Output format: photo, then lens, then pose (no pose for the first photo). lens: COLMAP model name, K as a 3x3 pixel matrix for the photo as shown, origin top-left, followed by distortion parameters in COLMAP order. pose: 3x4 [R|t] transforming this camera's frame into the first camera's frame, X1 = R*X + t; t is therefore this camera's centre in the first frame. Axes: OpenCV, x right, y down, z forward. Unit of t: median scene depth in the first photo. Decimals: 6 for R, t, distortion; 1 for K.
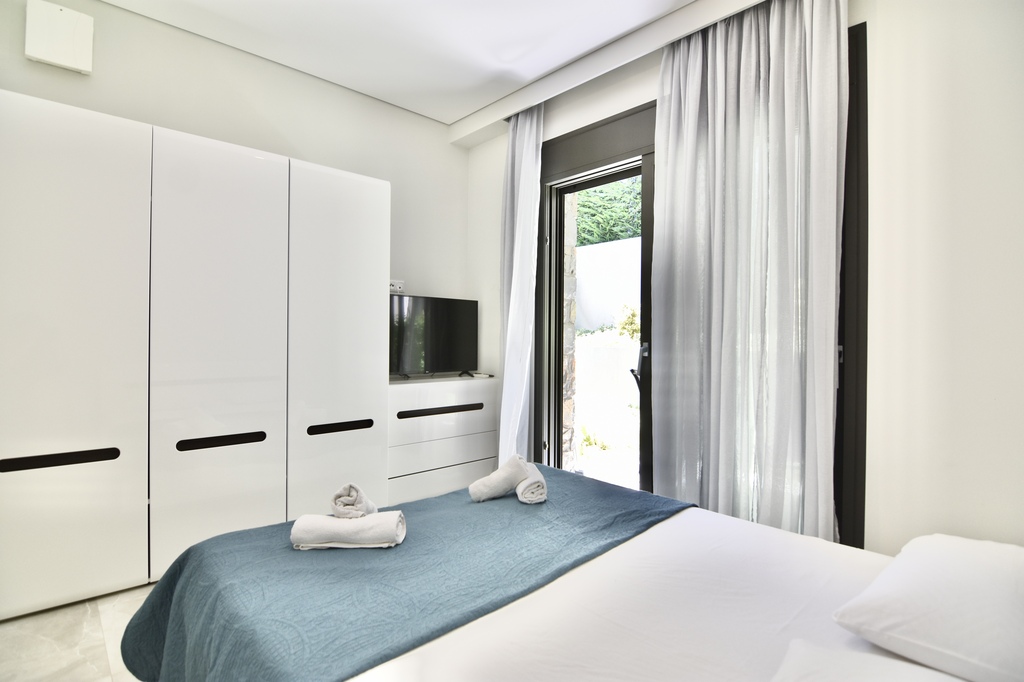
lens RADIAL K [[494.8, 0, 511.4], [0, 494.8, 338.8], [0, 0, 1]] dist [-0.003009, -0.011987]
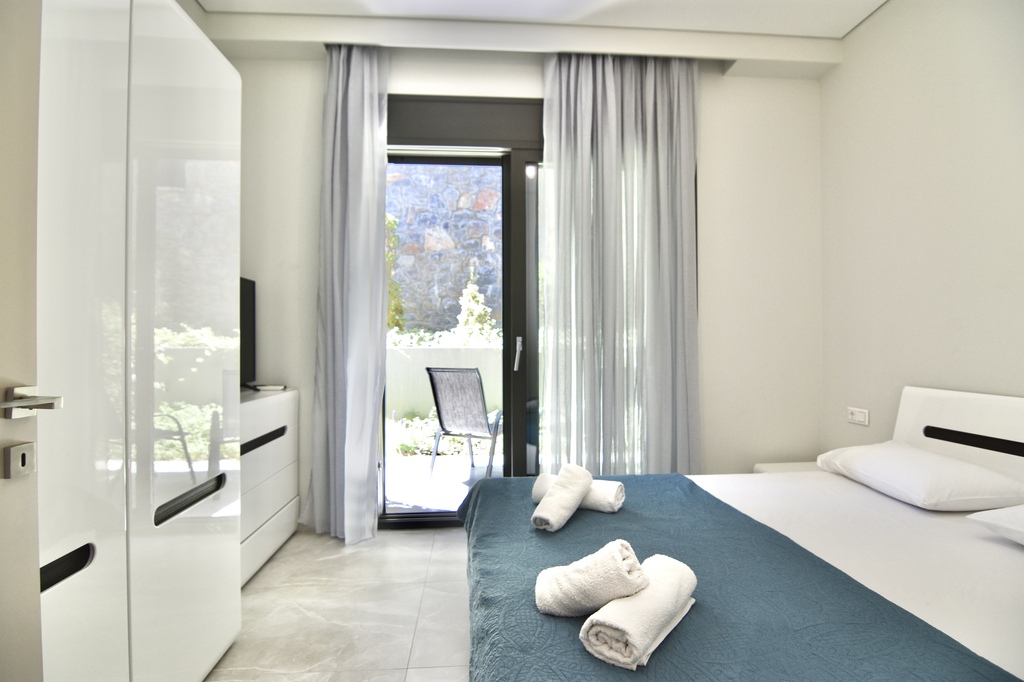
lens RADIAL K [[494.8, 0, 511.4], [0, 494.8, 338.8], [0, 0, 1]] dist [-0.003009, -0.011987]
pose [[0.641678, -0.005109, 0.766957, -0.535977], [0.007737, 0.999970, 0.000188, 0.011241], [-0.766935, 0.005813, 0.641698, 0.390294]]
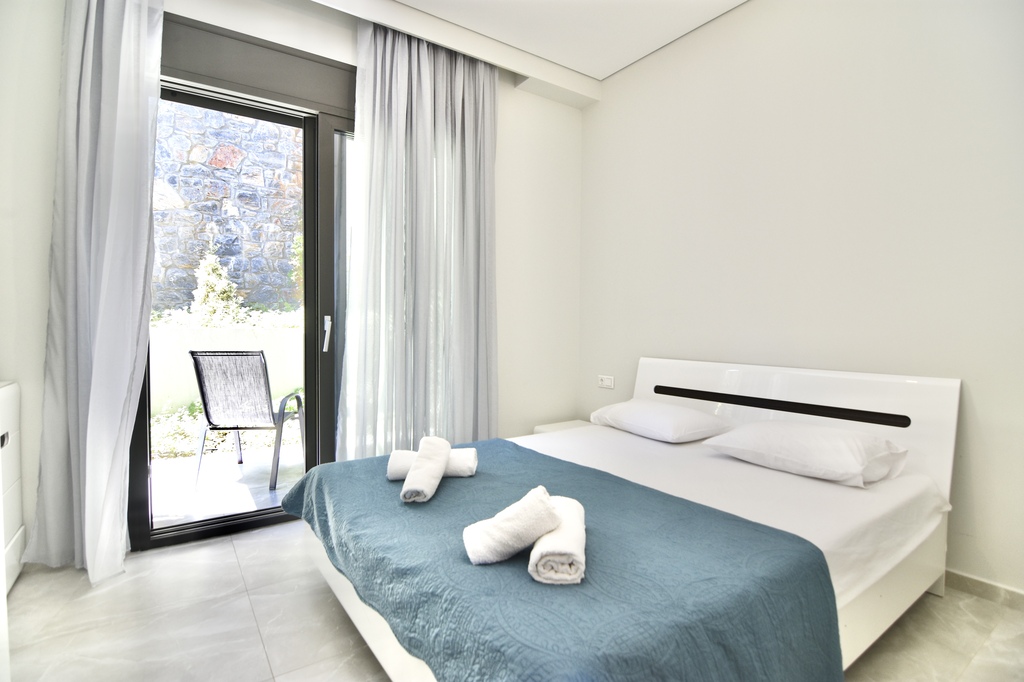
lens RADIAL K [[494.8, 0, 511.4], [0, 494.8, 338.8], [0, 0, 1]] dist [-0.003009, -0.011987]
pose [[0.165365, -0.033631, 0.985659, -0.635136], [-0.004688, 0.999380, 0.034885, 0.017385], [-0.986221, -0.010389, 0.165105, 0.526546]]
